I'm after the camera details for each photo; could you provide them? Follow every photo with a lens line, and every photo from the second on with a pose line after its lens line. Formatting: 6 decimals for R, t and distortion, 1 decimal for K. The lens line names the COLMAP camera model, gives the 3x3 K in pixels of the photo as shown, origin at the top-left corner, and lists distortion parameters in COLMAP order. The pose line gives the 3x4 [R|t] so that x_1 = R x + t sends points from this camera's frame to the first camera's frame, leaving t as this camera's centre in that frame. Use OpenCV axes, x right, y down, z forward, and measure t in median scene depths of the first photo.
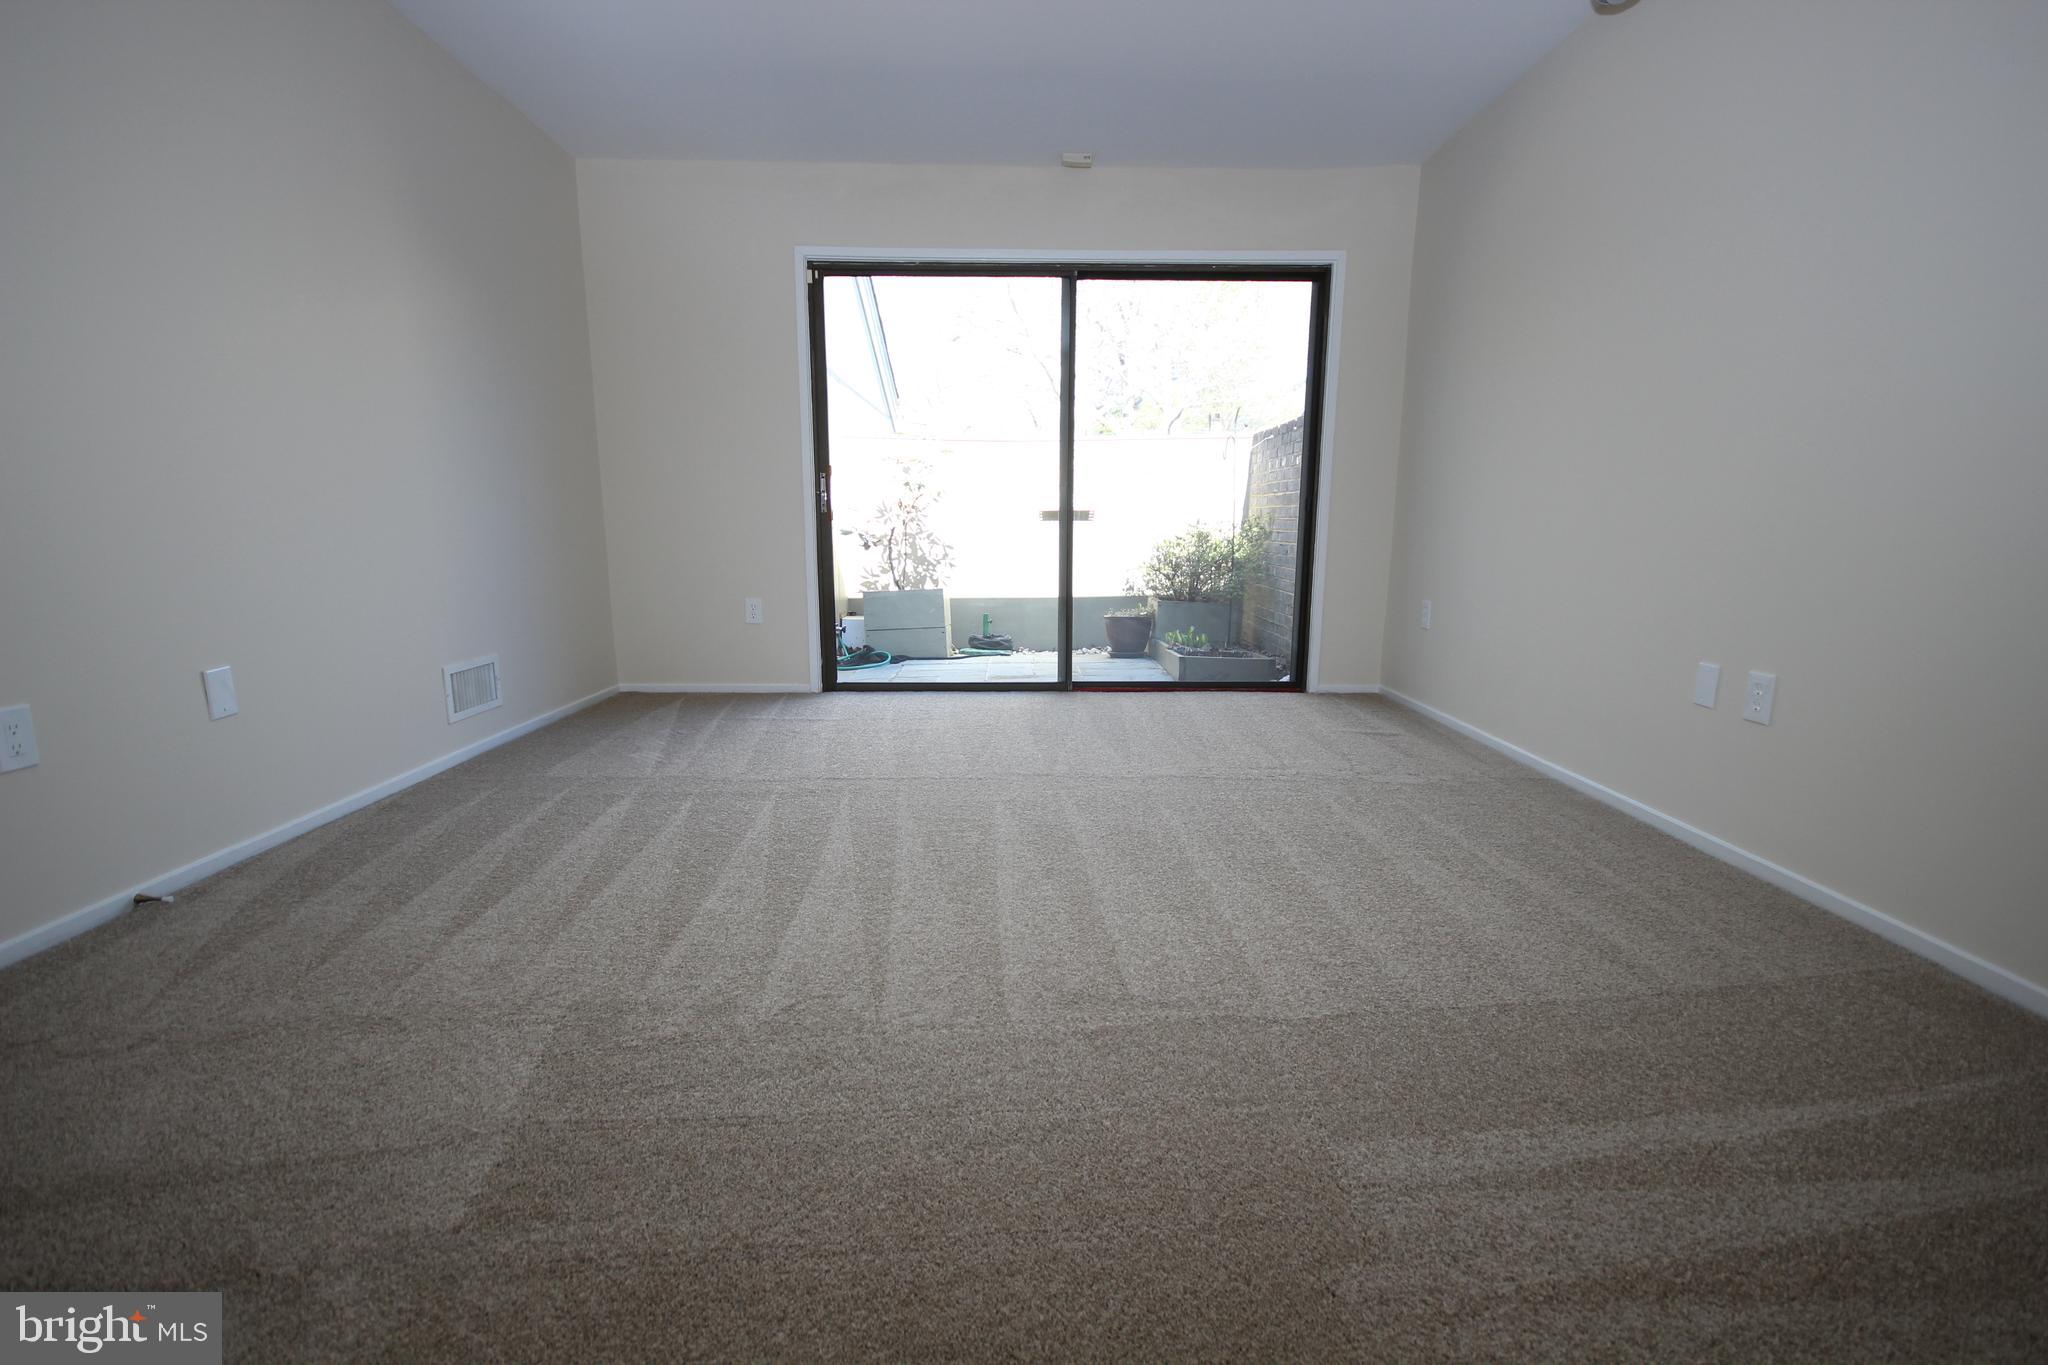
lens RADIAL K [[940.9, 0, 1016.9], [0, 940.9, 692.4], [0, 0, 1]] dist [0.019542, -0.019361]
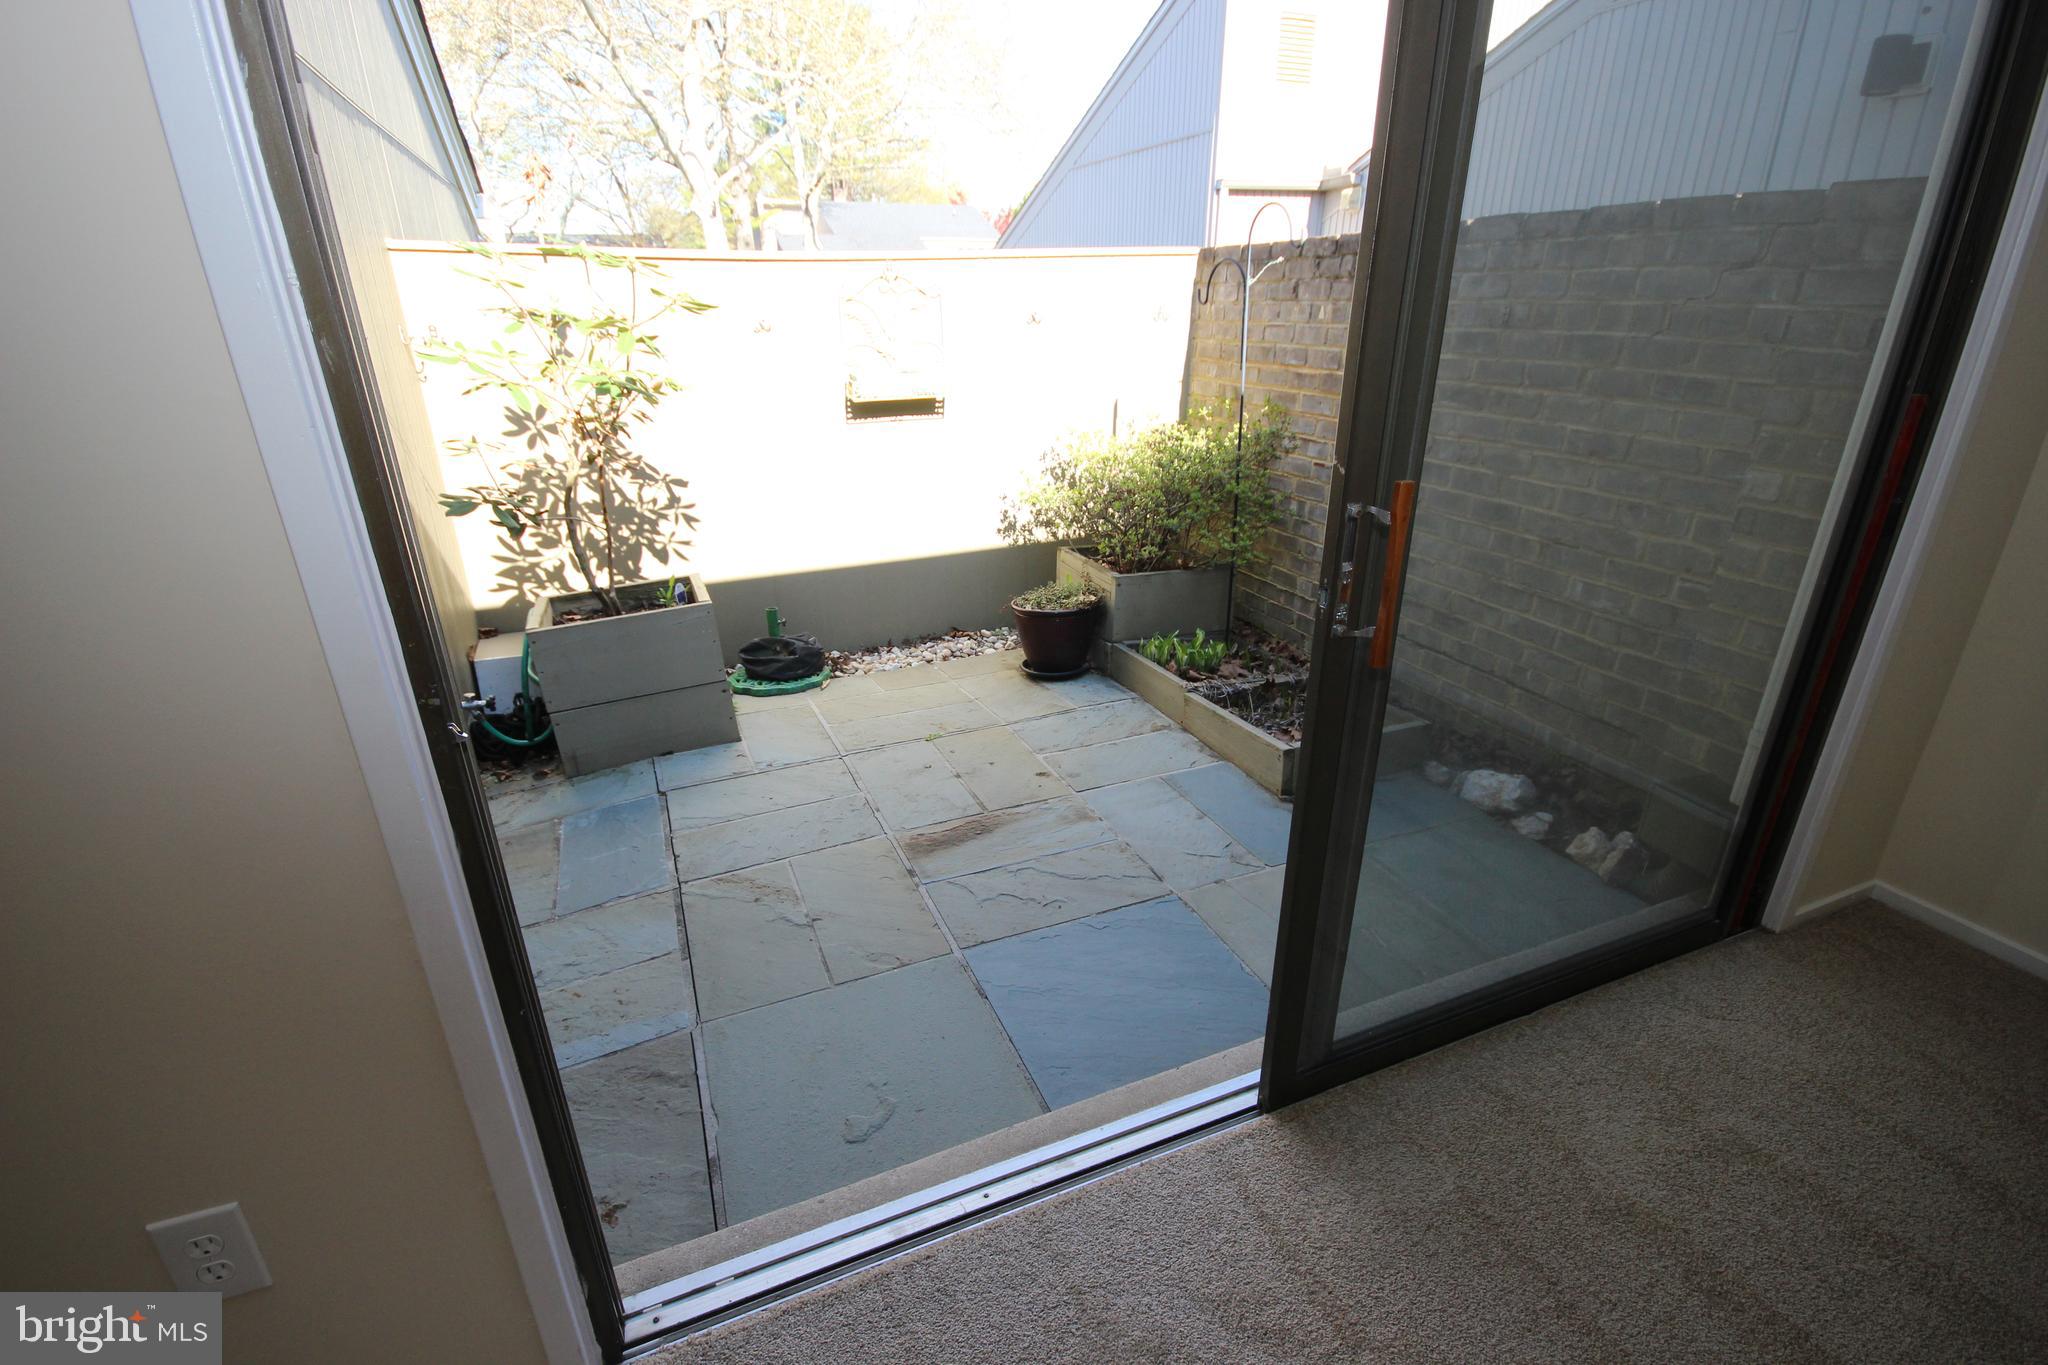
lens RADIAL K [[949.5, 0, 1027.7], [0, 949.5, 699.8], [0, 0, 1]] dist [-0.001310, 0.000328]
pose [[0.925355, -0.156941, 0.345091, -0.388175], [0.081412, 0.971314, 0.223429, -0.585632], [-0.370257, -0.178657, 0.911587, 1.847361]]
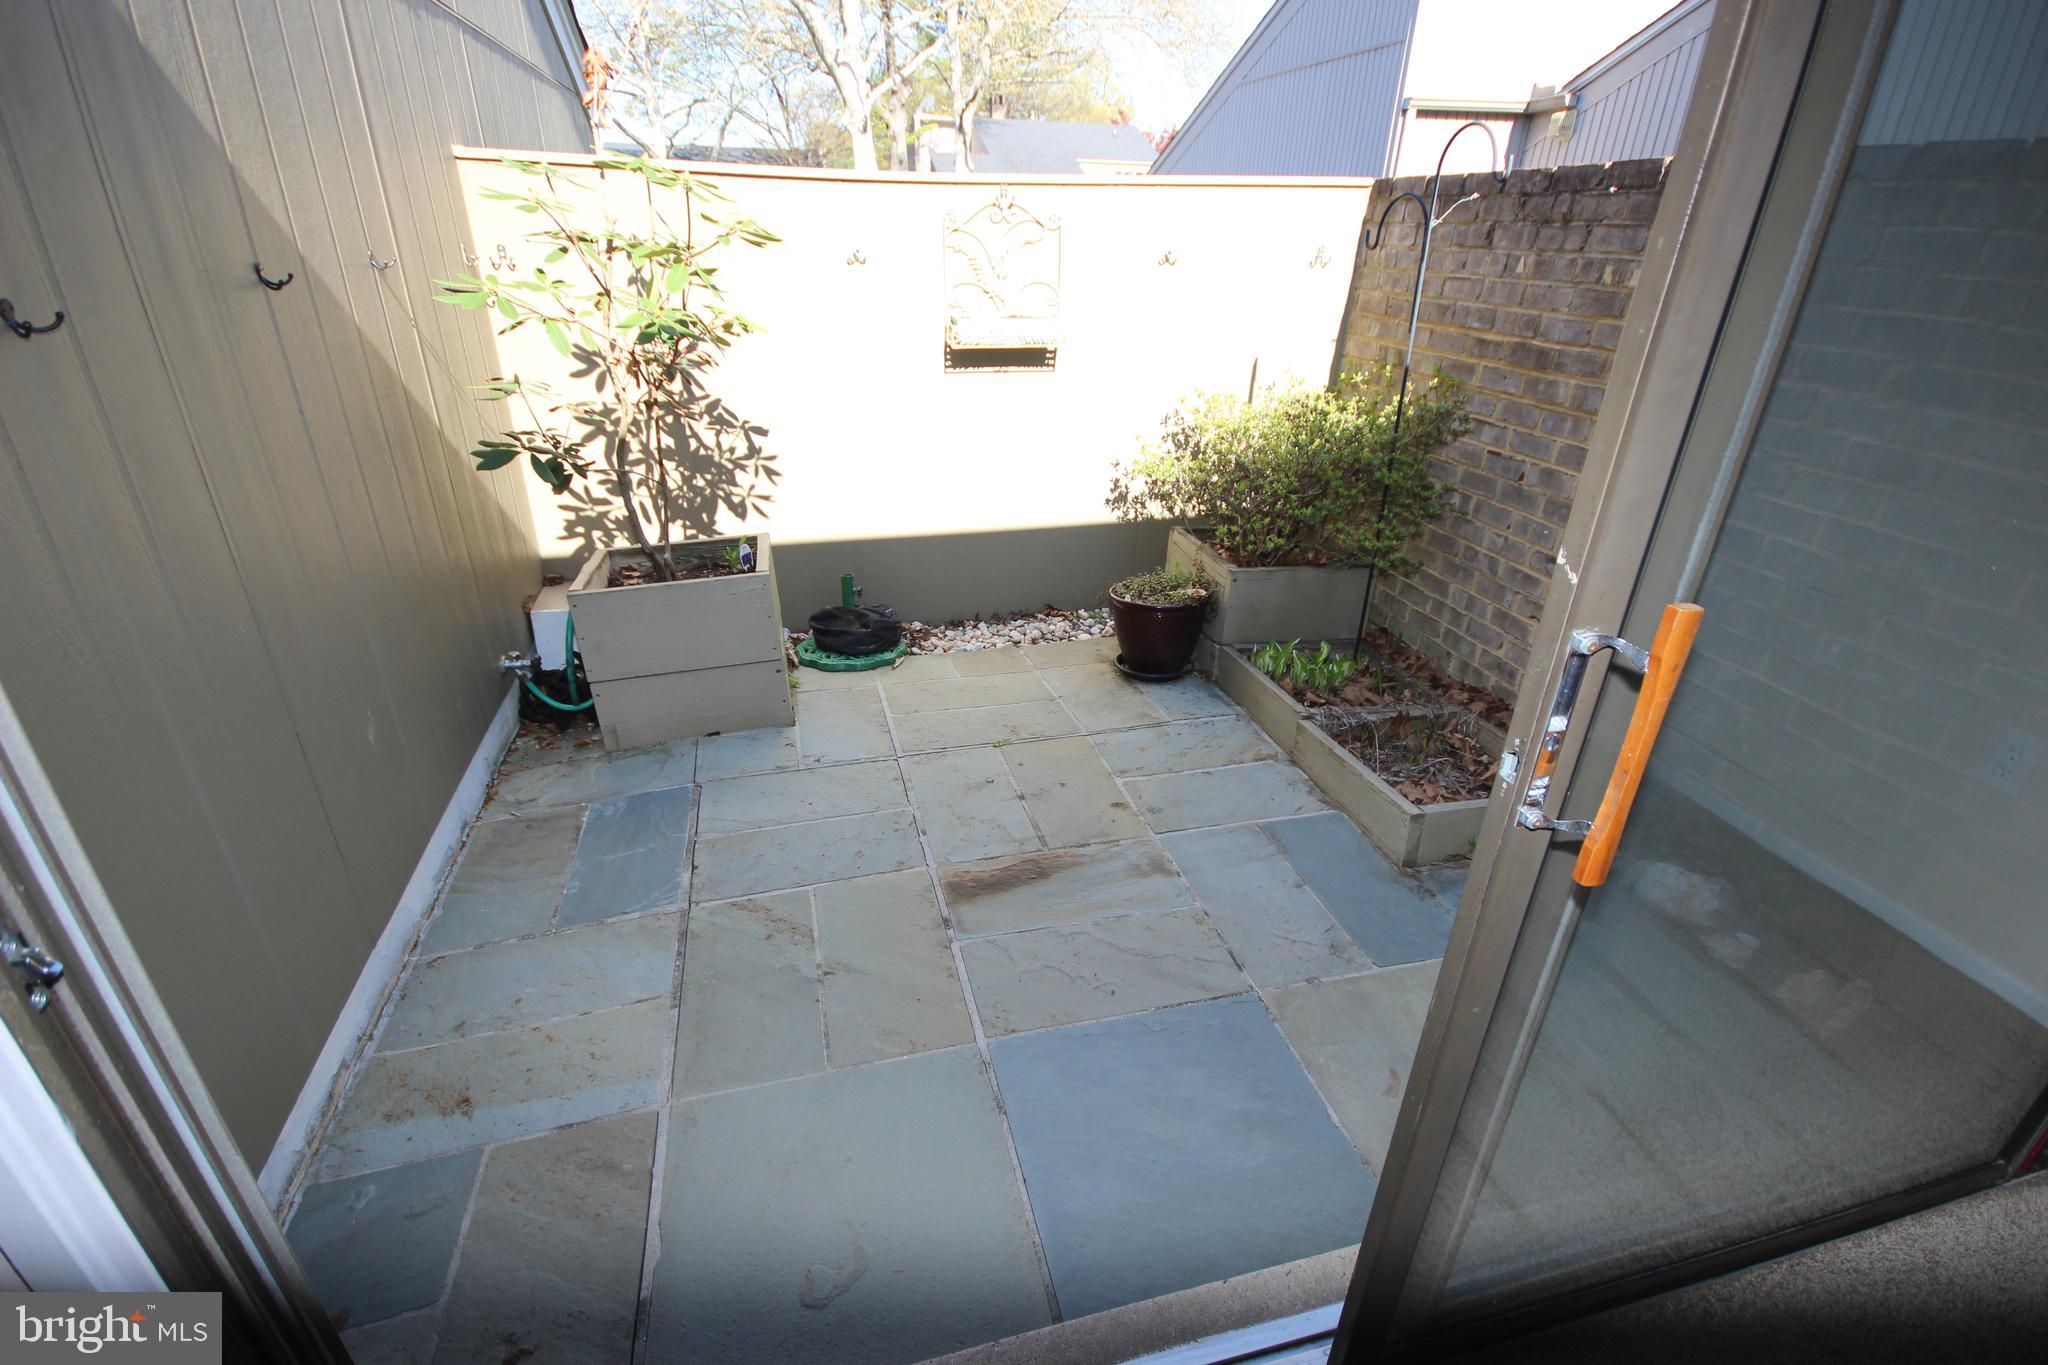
lens RADIAL K [[949.3, 0, 1025.8], [0, 949.3, 703.0], [0, 0, 1]] dist [0.002664, 0.000322]
pose [[0.971353, -0.091294, 0.219406, -0.244707], [0.026849, 0.959512, 0.280385, -0.641324], [-0.236120, -0.266462, 0.934476, 2.067447]]
